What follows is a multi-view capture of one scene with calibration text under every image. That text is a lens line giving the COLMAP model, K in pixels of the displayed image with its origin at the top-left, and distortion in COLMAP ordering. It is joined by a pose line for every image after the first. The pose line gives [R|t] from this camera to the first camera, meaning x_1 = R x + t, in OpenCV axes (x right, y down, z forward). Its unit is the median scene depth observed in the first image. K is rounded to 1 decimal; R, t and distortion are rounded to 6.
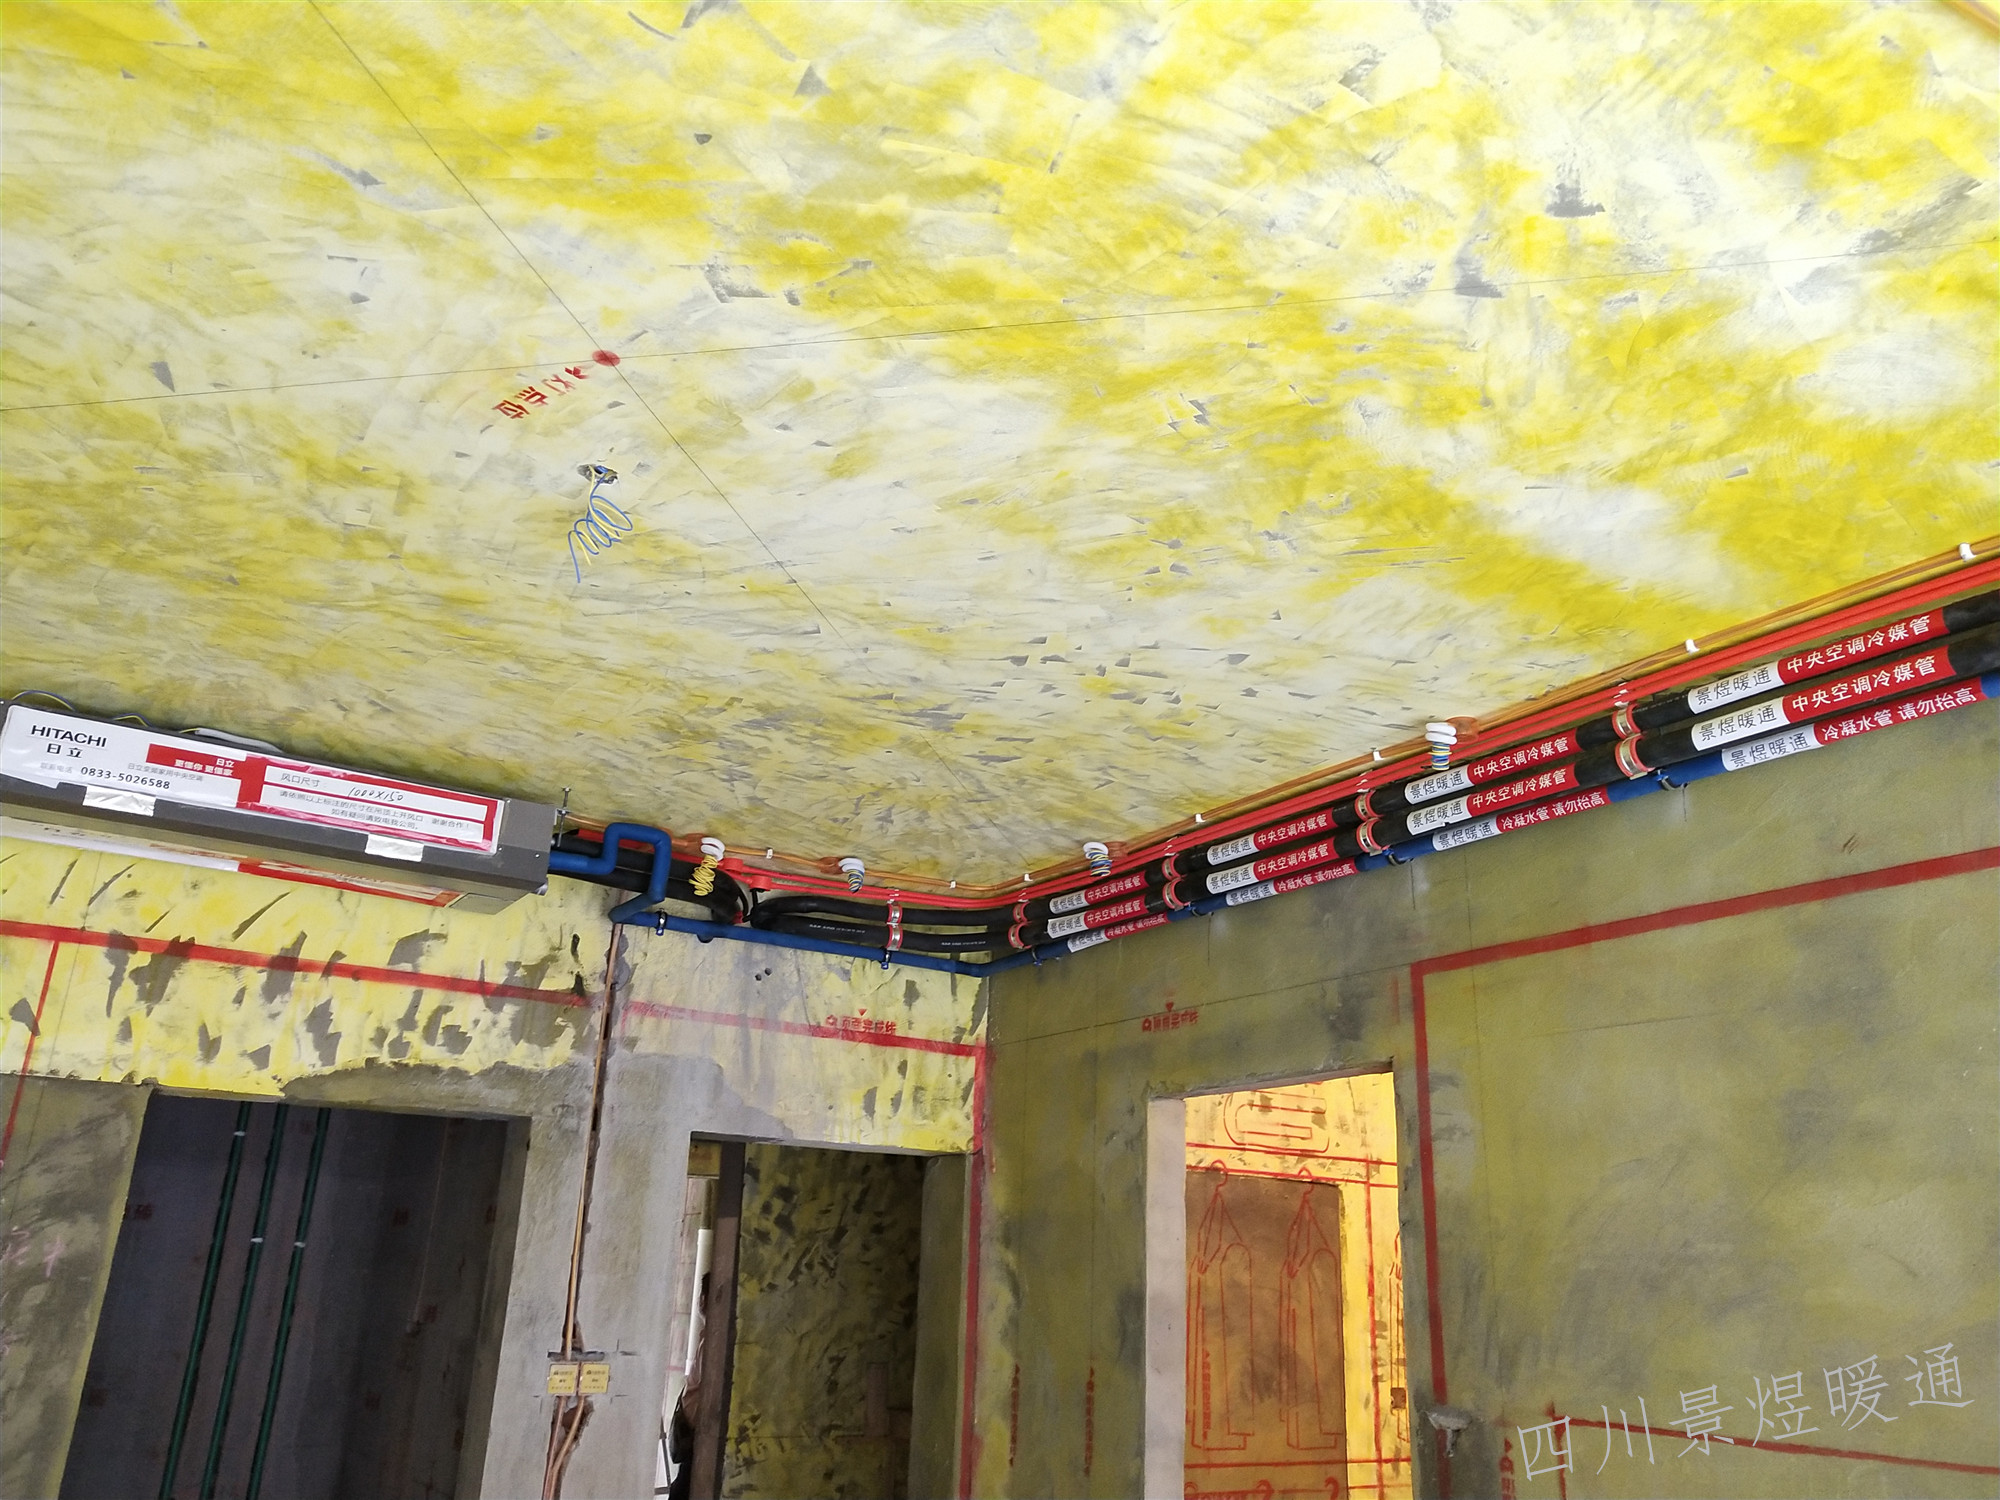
lens RADIAL K [[1582.2, 0, 1000.0], [0, 1582.2, 750.0], [0, 0, 1]] dist [-0.005825, 0.013402]
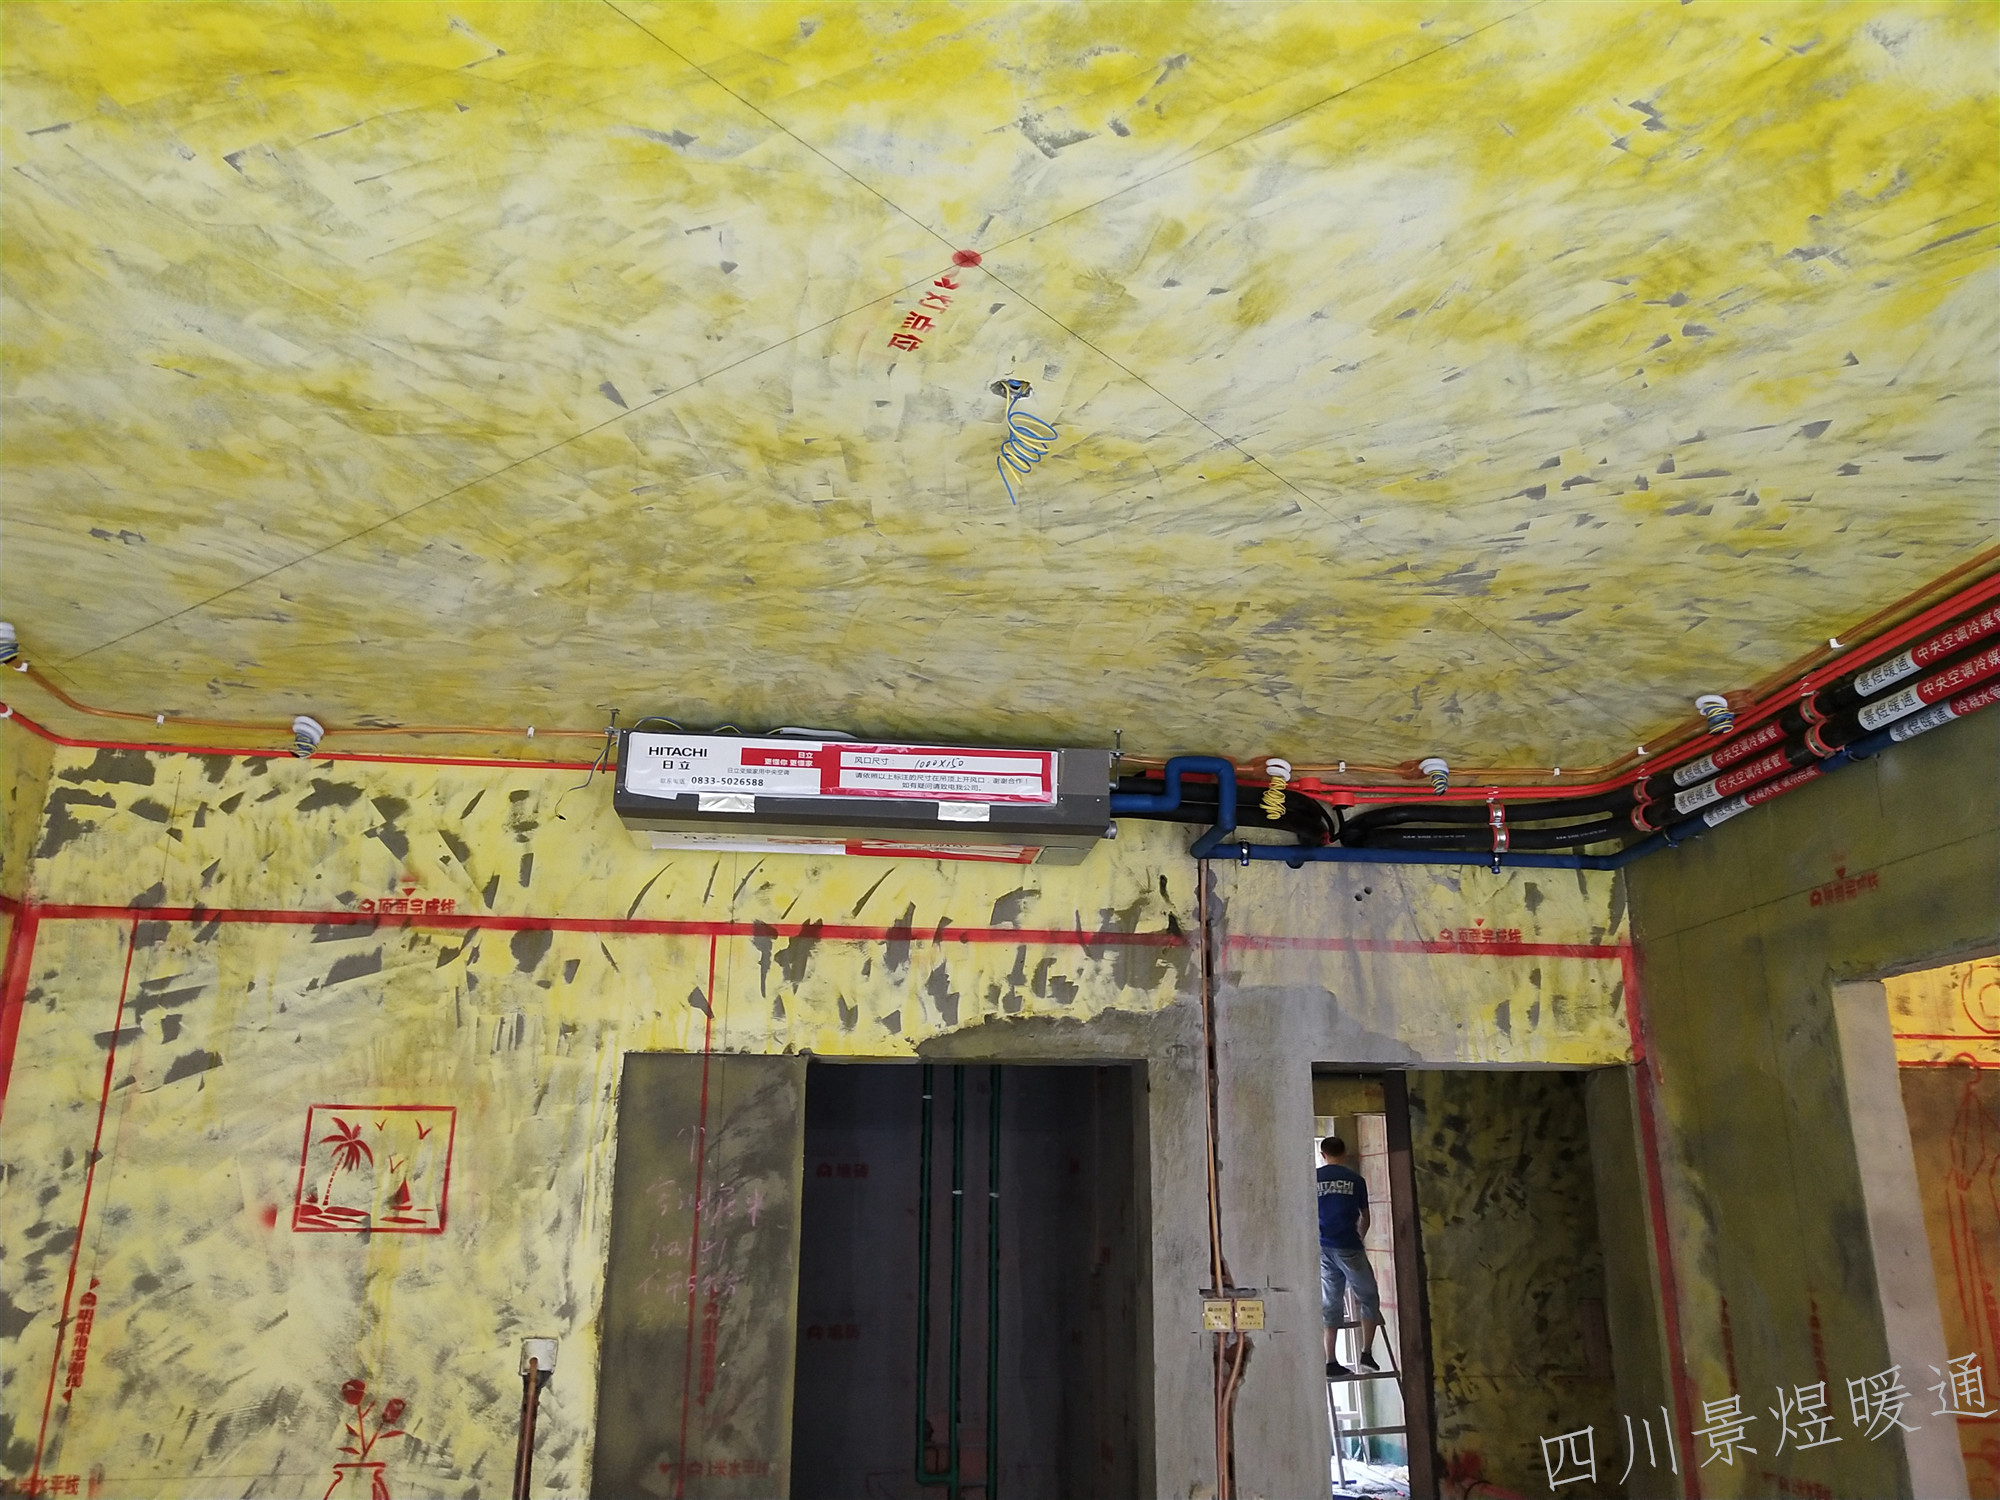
lens RADIAL K [[1551.1, 0, 1000.0], [0, 1551.1, 750.0], [0, 0, 1]] dist [-0.023871, 0.059758]
pose [[0.894846, -0.157098, -0.417817, 0.065755], [0.167808, 0.985756, -0.011245, 0.034405], [0.413632, -0.060050, 0.908462, 0.078079]]
